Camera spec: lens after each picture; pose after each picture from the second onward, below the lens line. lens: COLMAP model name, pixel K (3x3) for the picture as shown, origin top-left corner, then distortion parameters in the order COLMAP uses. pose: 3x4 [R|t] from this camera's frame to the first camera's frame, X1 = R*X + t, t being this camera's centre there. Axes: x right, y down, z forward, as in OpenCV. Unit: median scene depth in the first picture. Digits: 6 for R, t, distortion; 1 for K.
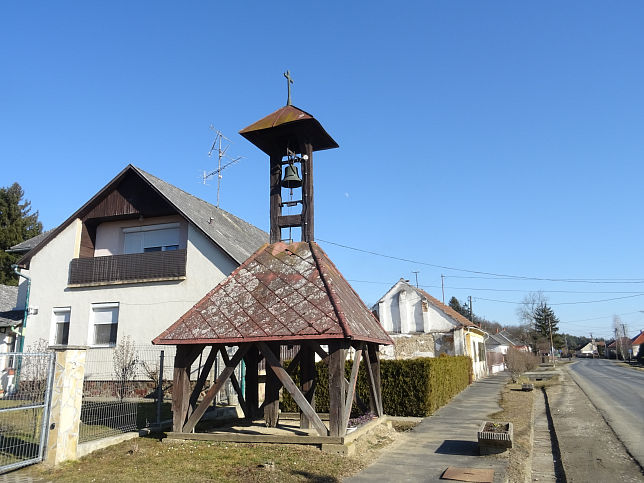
lens RADIAL K [[508.9, 0, 322.7], [0, 508.9, 242.8], [0, 0, 1]] dist [0.038184, 0.003442]
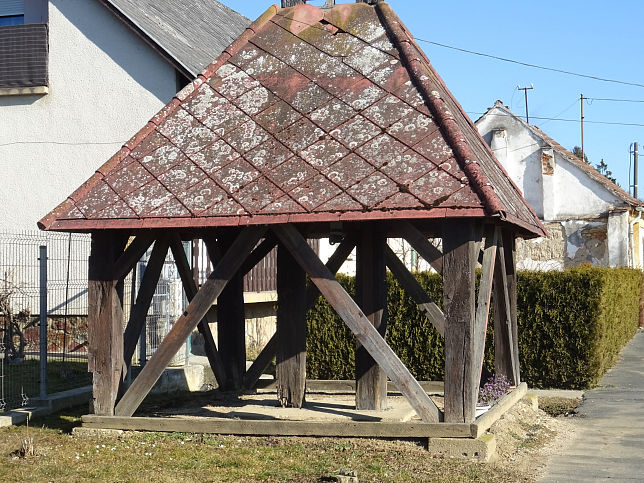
lens RADIAL K [[1126.7, 0, 322.0], [0, 1126.7, 240.3], [0, 0, 1]] dist [0.020299, 0.000000]
pose [[0.999078, 0.004721, 0.042683, -0.122518], [-0.012601, 0.982417, 0.186275, 0.019938], [-0.041053, -0.186641, 0.981570, 0.018814]]
